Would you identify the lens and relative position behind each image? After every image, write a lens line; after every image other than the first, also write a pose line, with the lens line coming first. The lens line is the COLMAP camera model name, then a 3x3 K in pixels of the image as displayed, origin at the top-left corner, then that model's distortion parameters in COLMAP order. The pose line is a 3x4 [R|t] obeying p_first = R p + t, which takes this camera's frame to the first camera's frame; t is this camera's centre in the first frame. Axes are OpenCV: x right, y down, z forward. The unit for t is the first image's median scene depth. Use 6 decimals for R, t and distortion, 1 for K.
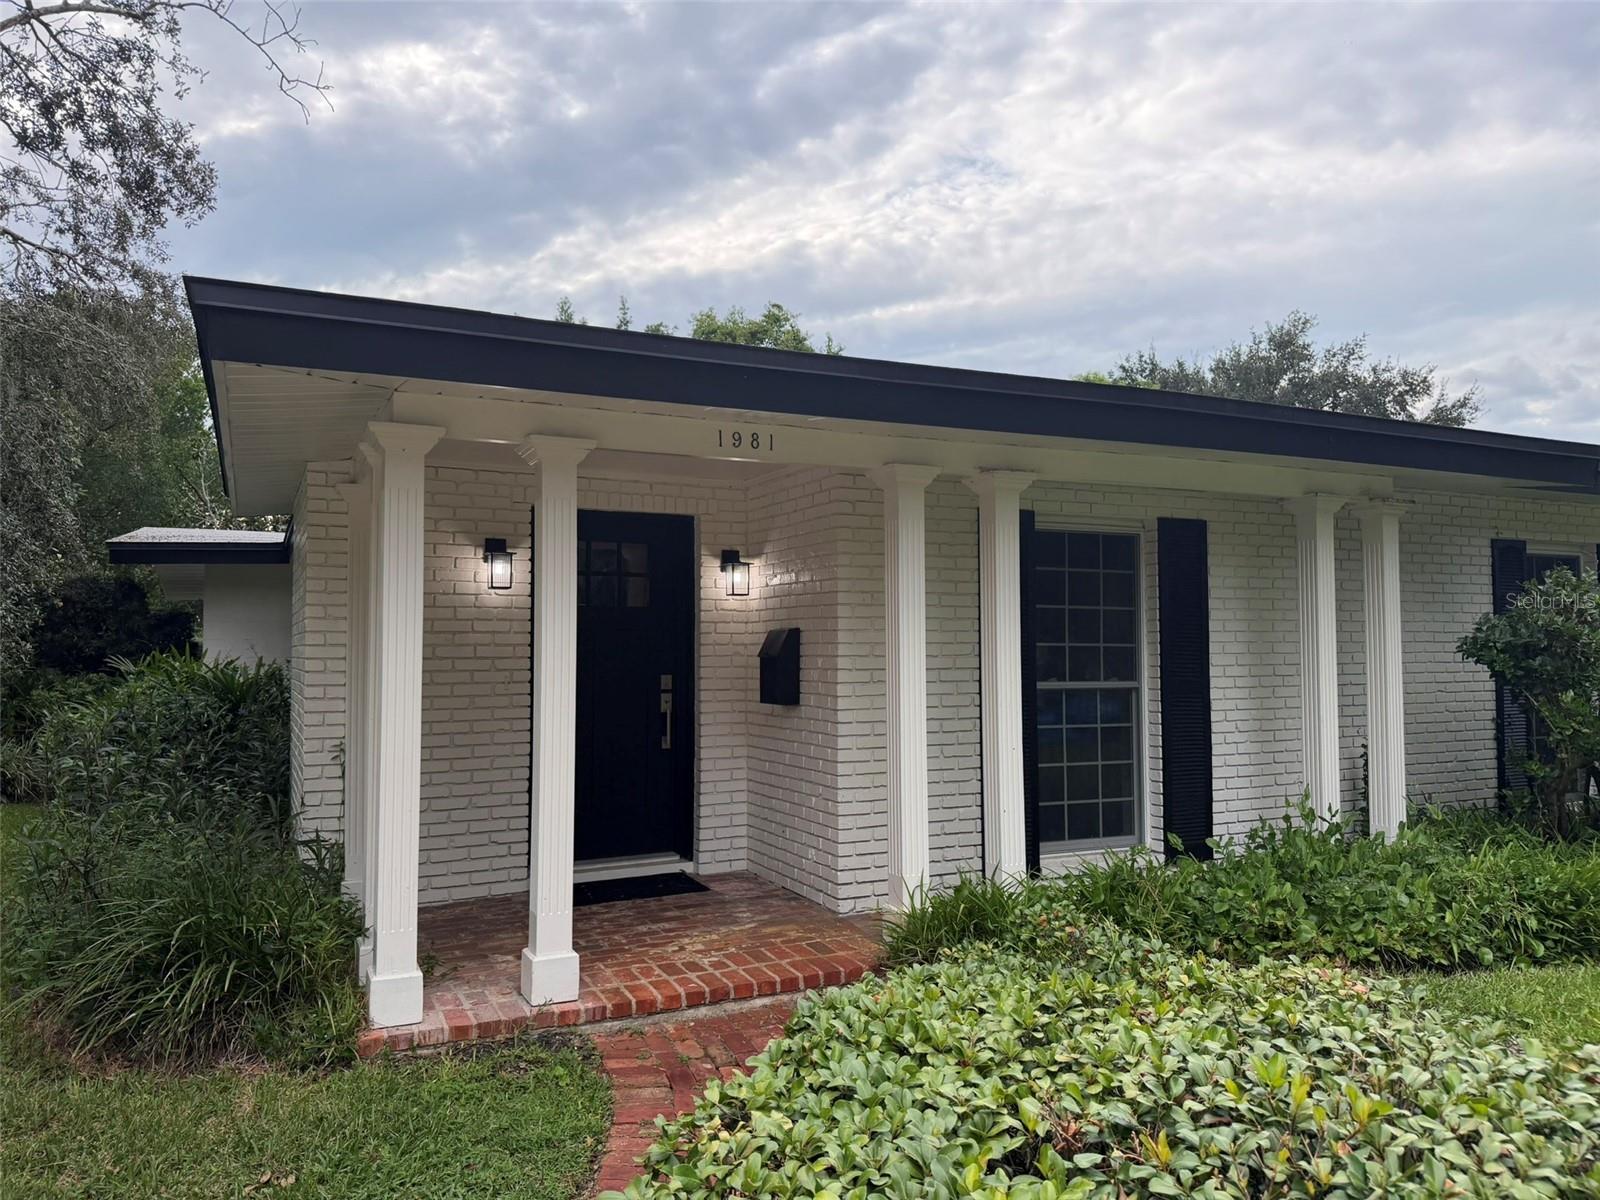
lens RADIAL K [[1148.8, 0, 816.8], [0, 1148.8, 598.3], [0, 0, 1]] dist [0.046287, -0.020315]
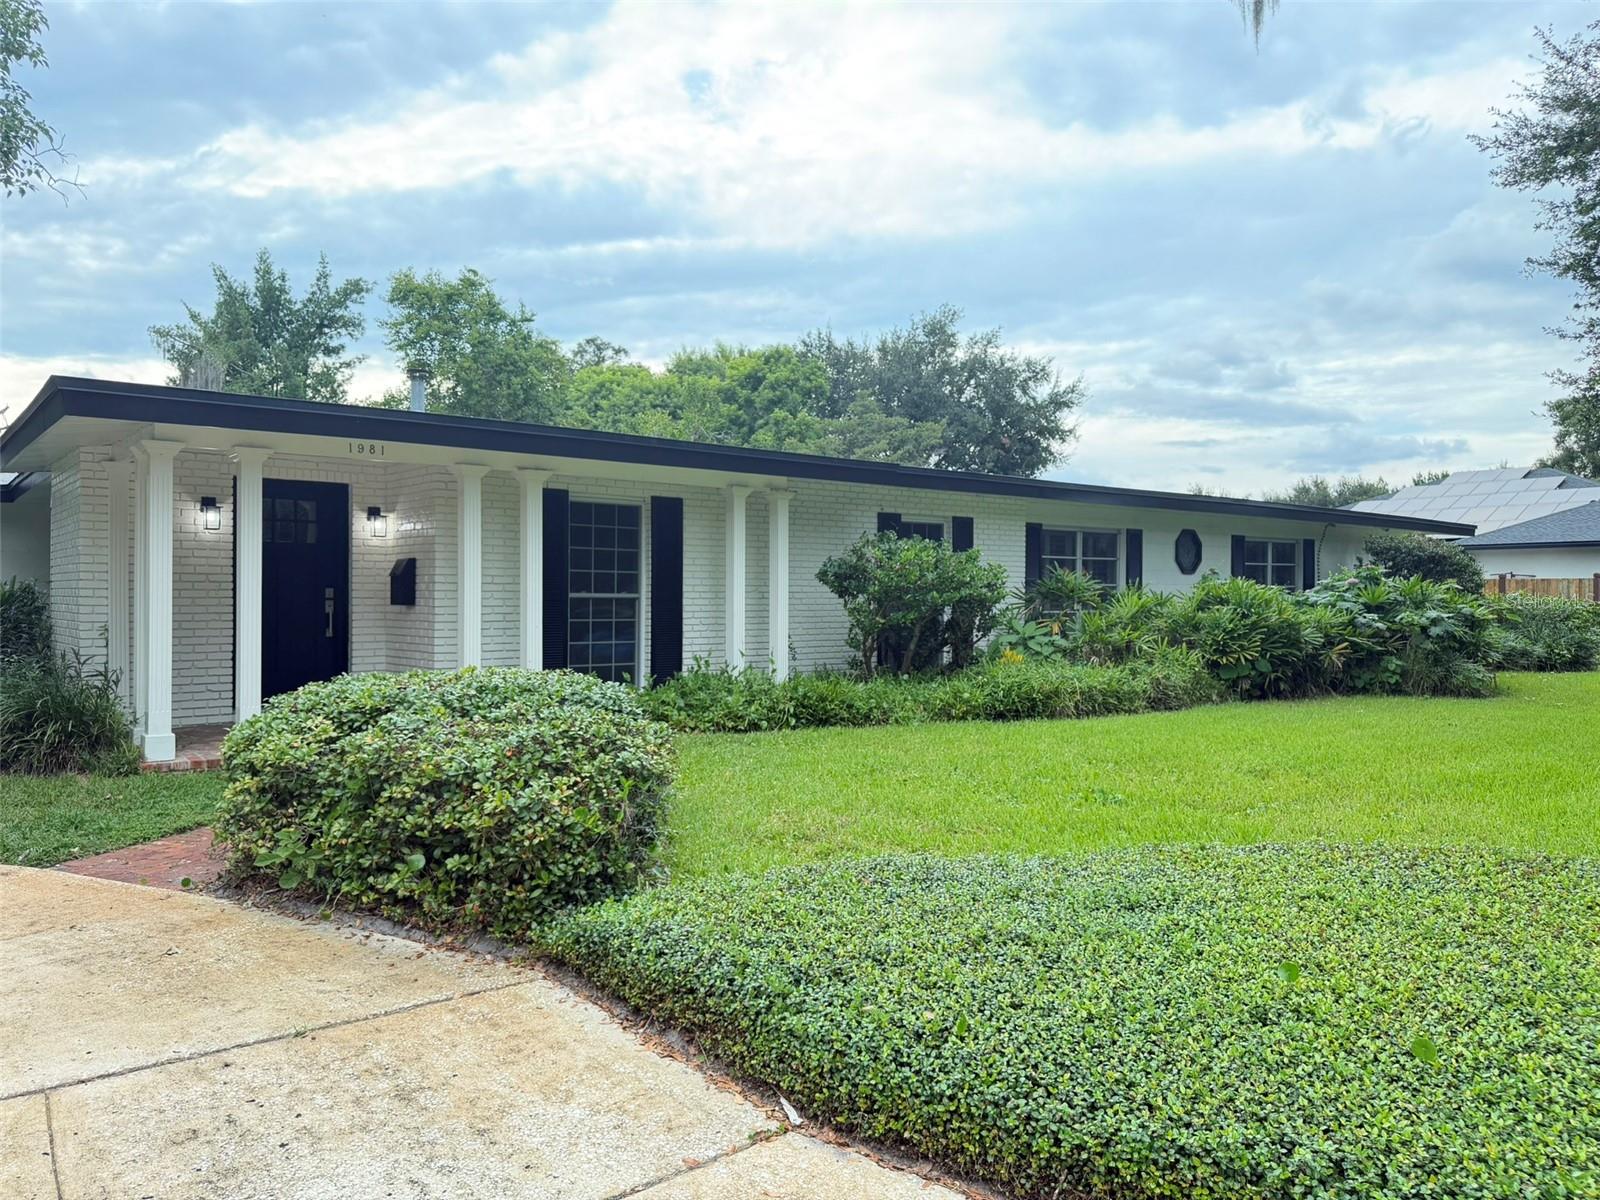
lens RADIAL K [[1148.8, 0, 797.0], [0, 1148.8, 612.1], [0, 0, 1]] dist [0.046287, -0.020315]
pose [[0.972883, 0.004590, 0.231252, 0.123800], [-0.017868, 0.998307, 0.055356, 0.002201], [-0.230607, -0.057987, 0.971318, -0.664627]]
